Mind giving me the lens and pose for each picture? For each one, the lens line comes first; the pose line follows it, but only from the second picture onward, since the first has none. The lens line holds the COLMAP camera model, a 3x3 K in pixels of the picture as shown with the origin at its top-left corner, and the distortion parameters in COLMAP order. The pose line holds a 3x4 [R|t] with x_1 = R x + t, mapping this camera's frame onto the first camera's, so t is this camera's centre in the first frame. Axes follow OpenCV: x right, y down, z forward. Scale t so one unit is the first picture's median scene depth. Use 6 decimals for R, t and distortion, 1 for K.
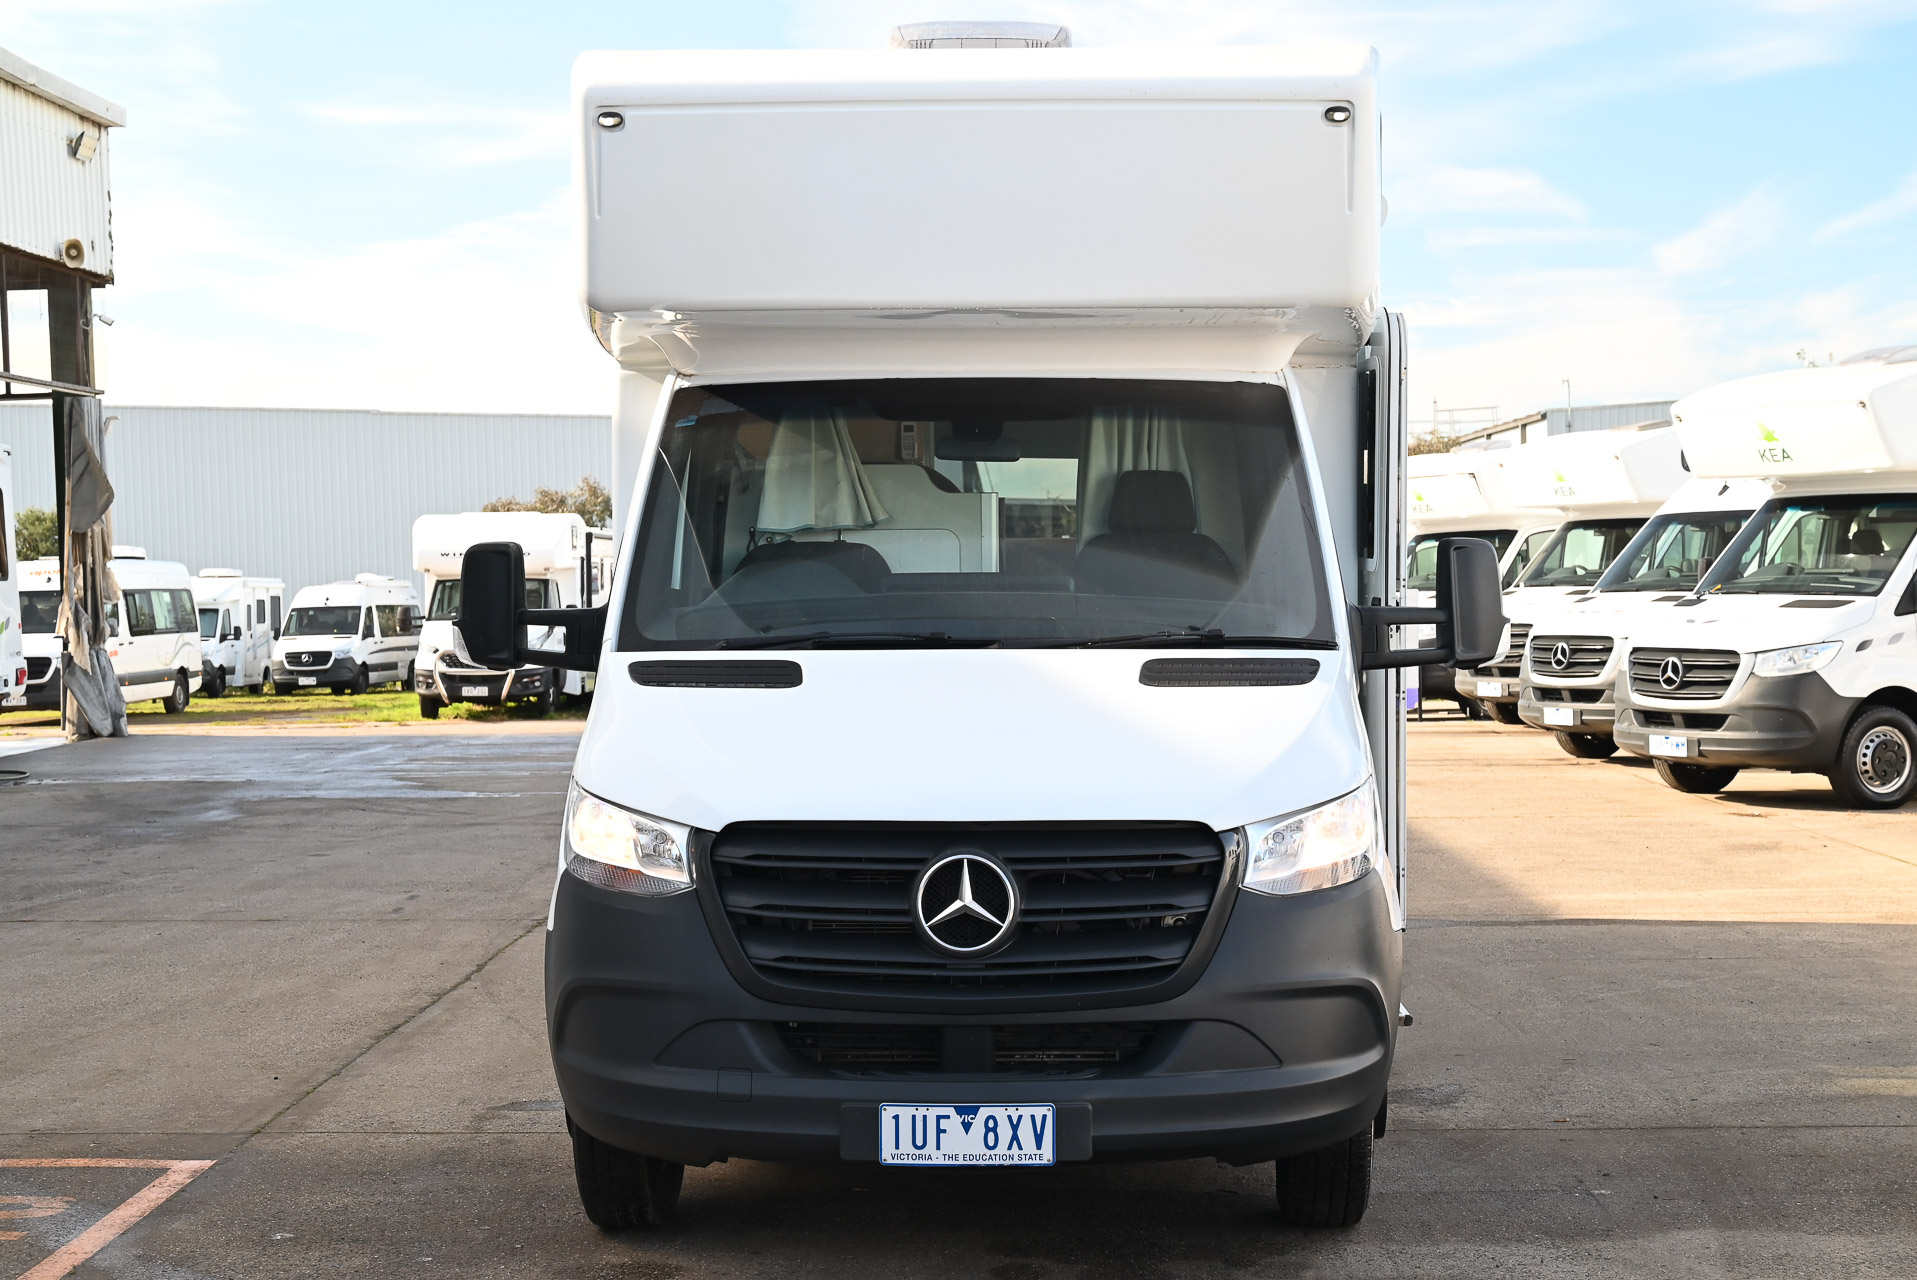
lens RADIAL K [[2806.6, 0, 967.0], [0, 2806.6, 632.5], [0, 0, 1]] dist [-0.005826, -0.024920]
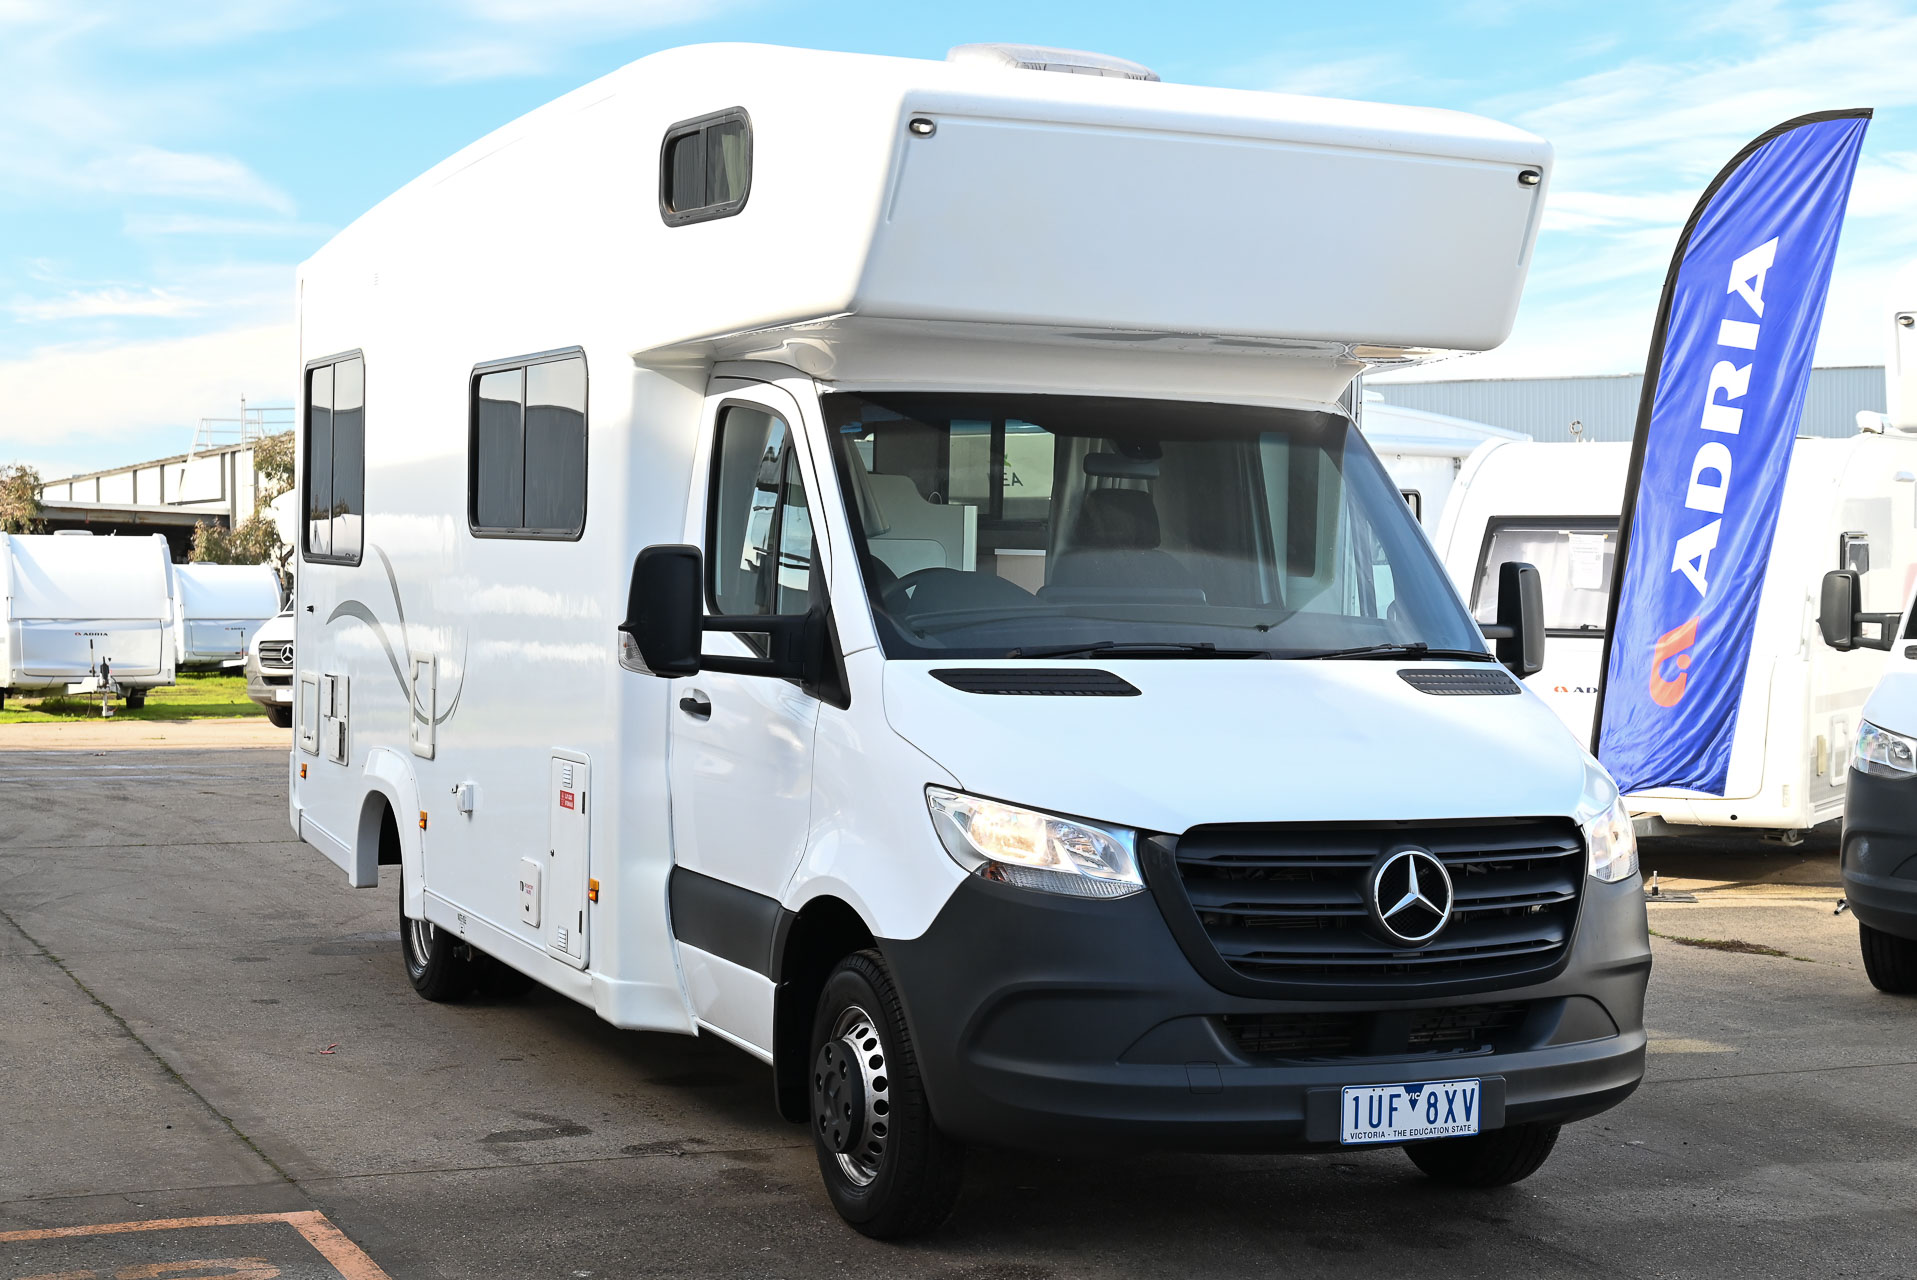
lens RADIAL K [[2894.3, 0, 958.5], [0, 2894.3, 640.0], [0, 0, 1]] dist [-0.003329, 0.006754]
pose [[0.904801, 0.009334, 0.425733, -0.629365], [-0.009035, 0.999955, -0.002722, 0.003046], [-0.425740, -0.001384, 0.904845, 0.071019]]
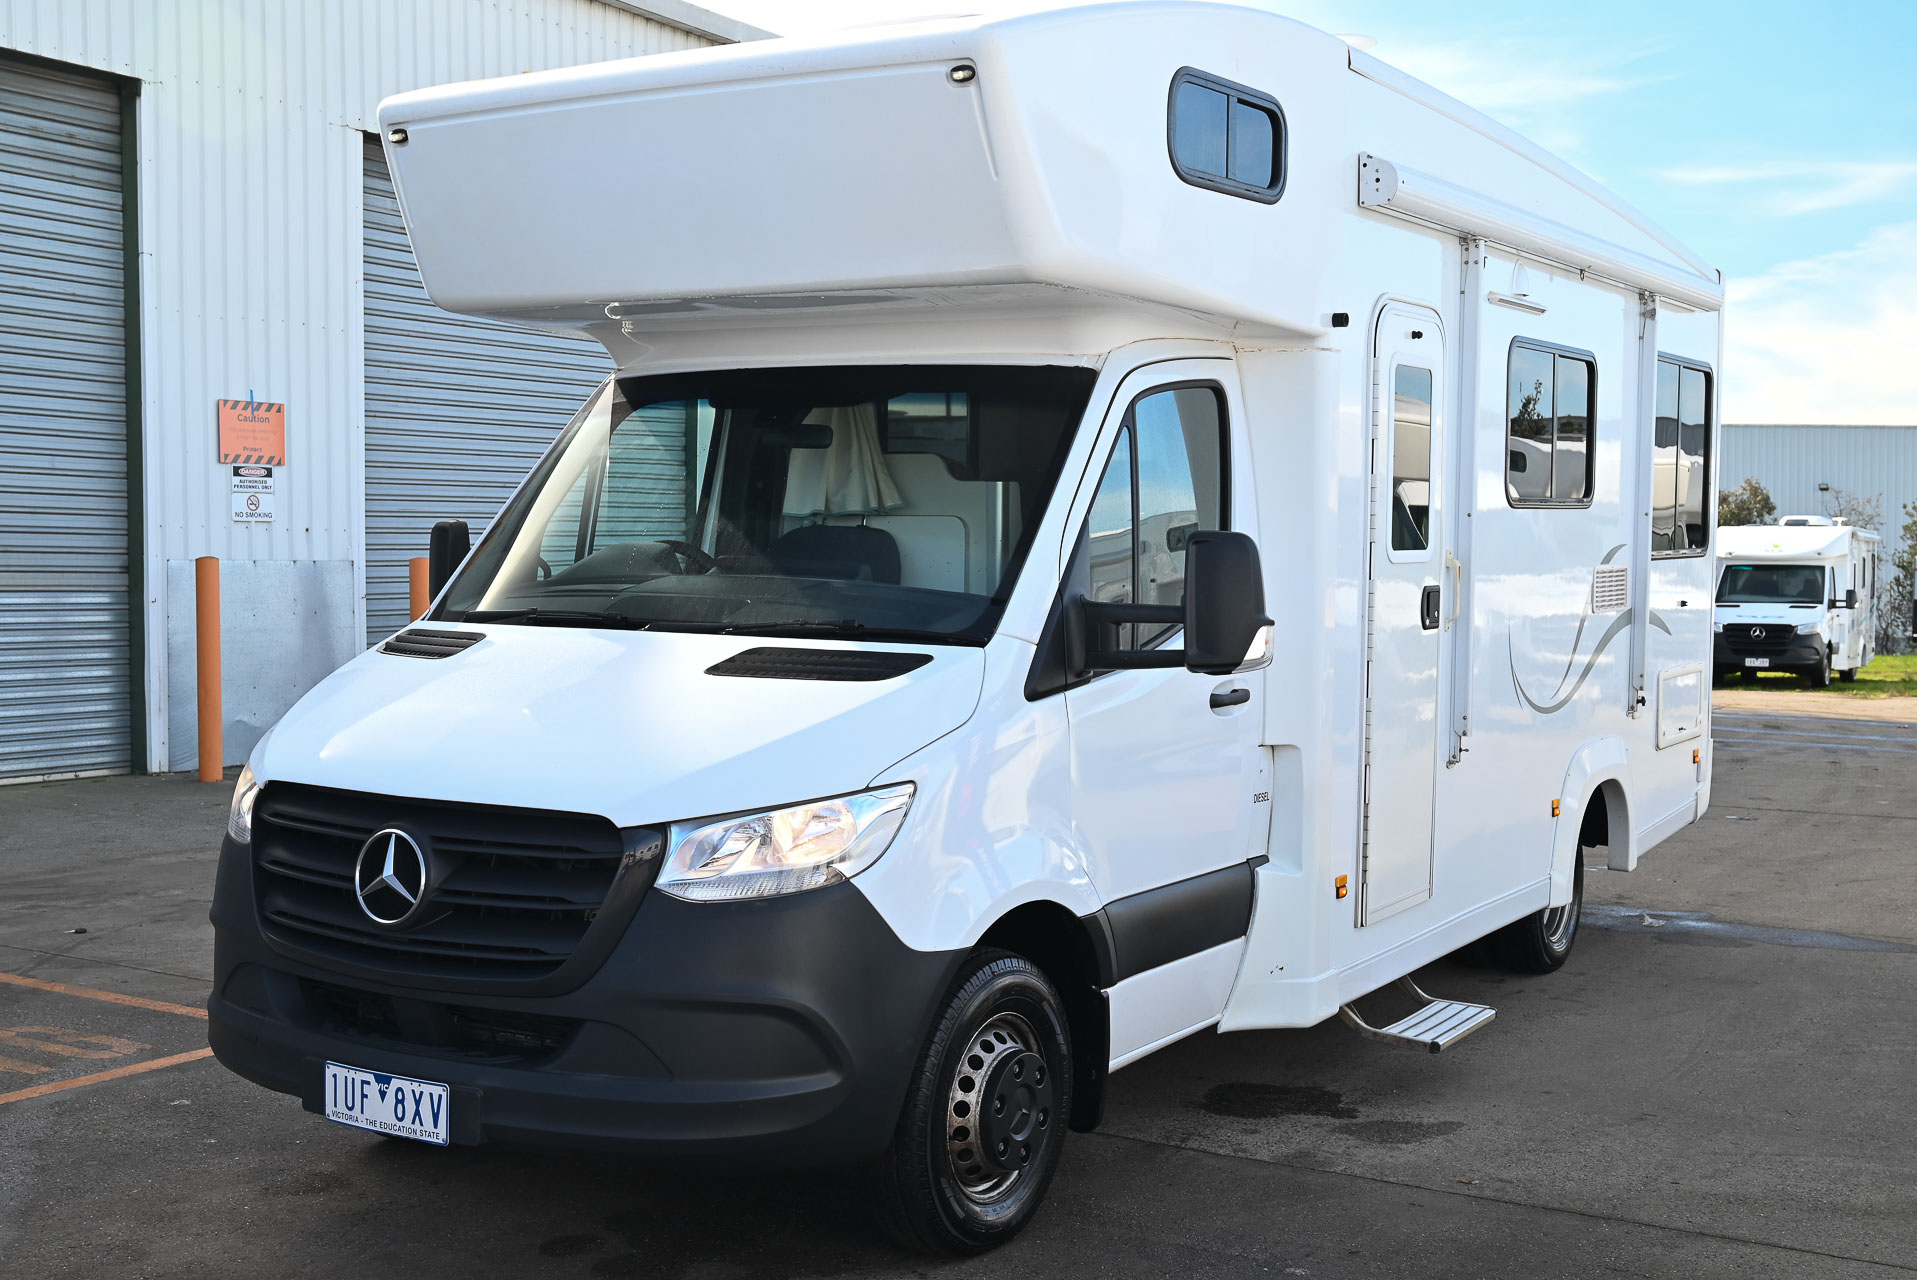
lens RADIAL K [[2234.9, 0, 958.5], [0, 2234.9, 640.0], [0, 0, 1]] dist [-0.012109, 0.004323]
pose [[0.863280, 0.041700, -0.503000, 0.581170], [-0.033232, 0.999115, 0.025794, -0.017418], [0.503630, -0.005552, 0.863902, 0.402857]]
